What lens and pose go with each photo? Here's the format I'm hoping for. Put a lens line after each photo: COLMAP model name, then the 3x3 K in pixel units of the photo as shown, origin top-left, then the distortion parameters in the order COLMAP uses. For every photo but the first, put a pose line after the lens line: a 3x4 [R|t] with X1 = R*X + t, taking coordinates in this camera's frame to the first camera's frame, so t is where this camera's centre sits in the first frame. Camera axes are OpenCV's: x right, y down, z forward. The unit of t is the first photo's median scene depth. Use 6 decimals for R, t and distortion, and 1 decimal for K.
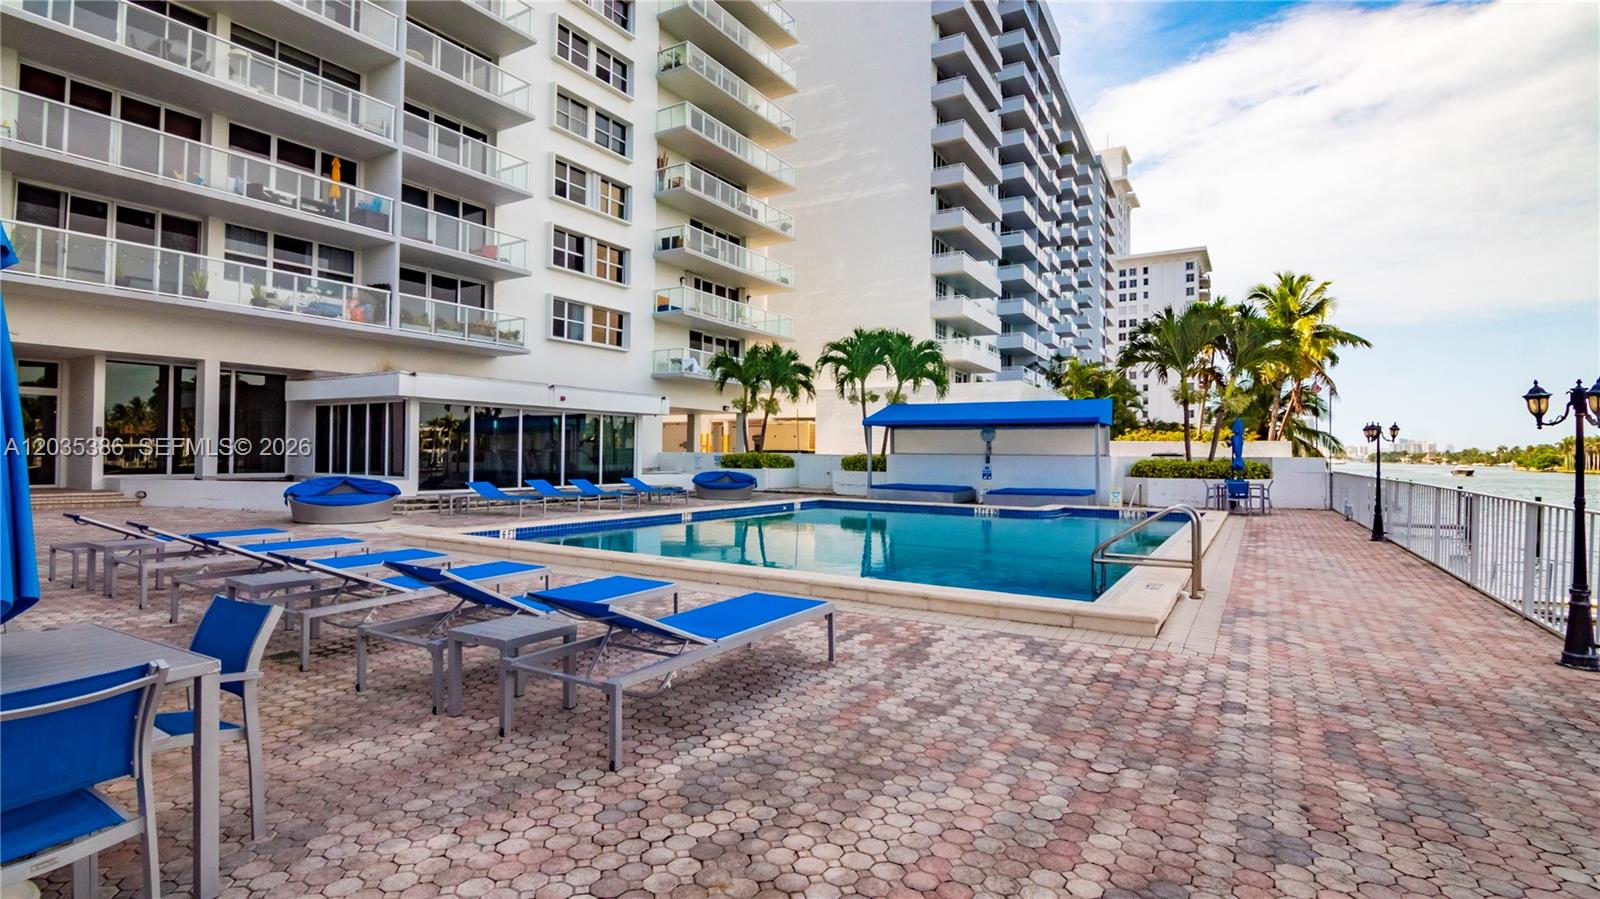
lens RADIAL K [[760.1, 0, 800.0], [0, 760.1, 449.5], [0, 0, 1]] dist [0.003035, 0.000213]
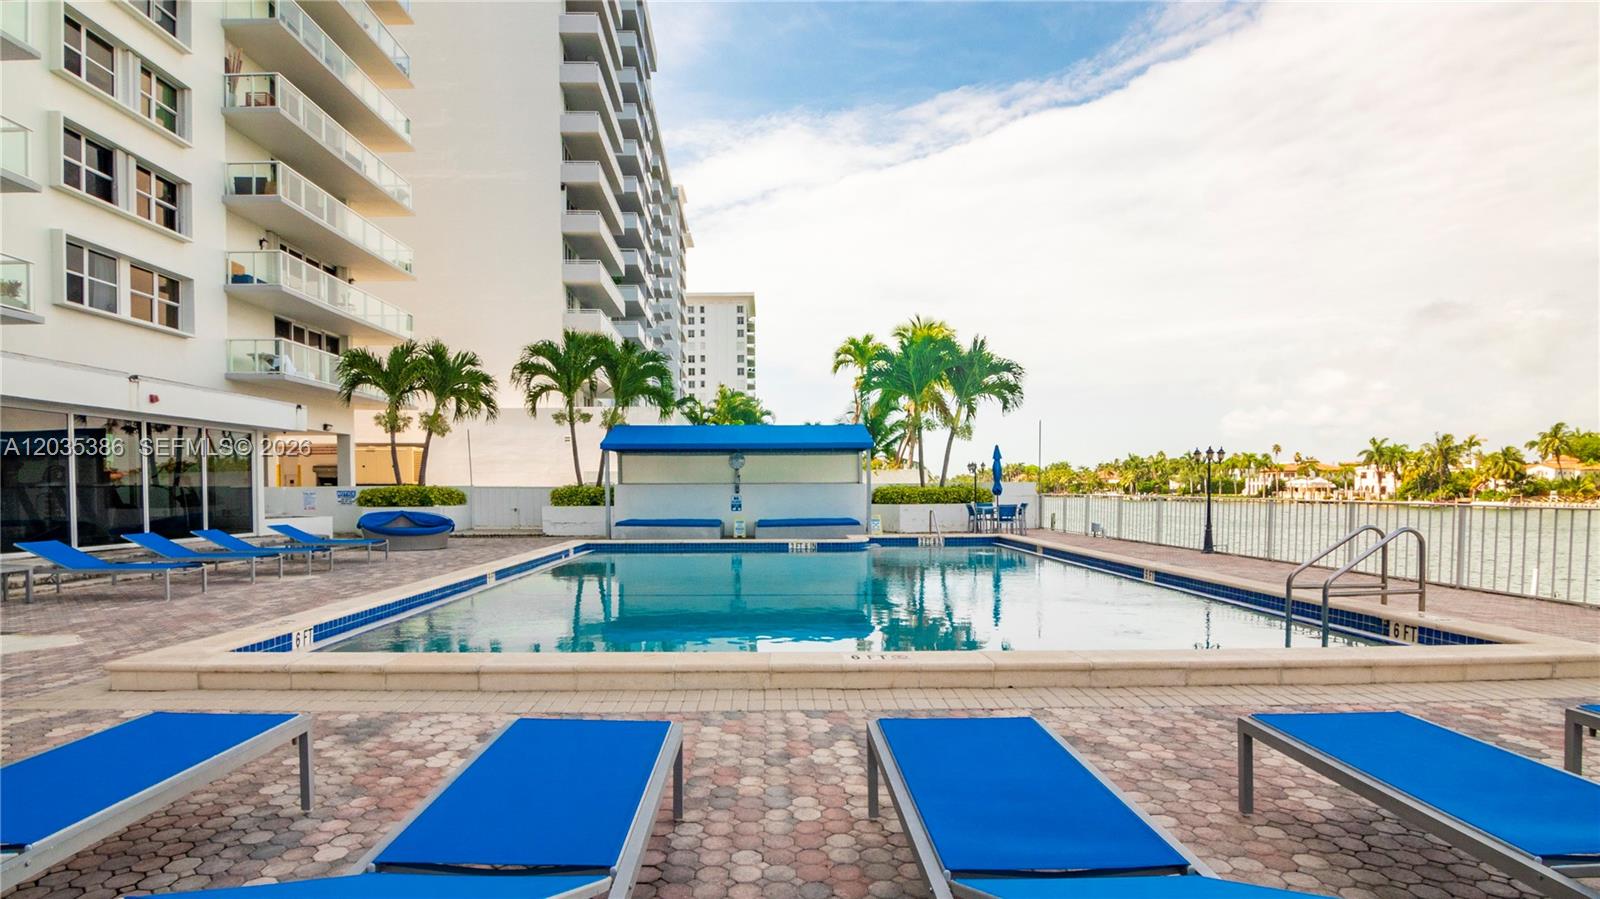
lens RADIAL K [[788.1, 0, 798.8], [0, 788.1, 504.9], [0, 0, 1]] dist [-0.000896, -0.008721]
pose [[0.849832, -0.026577, 0.526383, -0.145648], [0.011874, 0.999440, 0.031292, 0.003103], [-0.526920, -0.020343, 0.849672, 0.137736]]
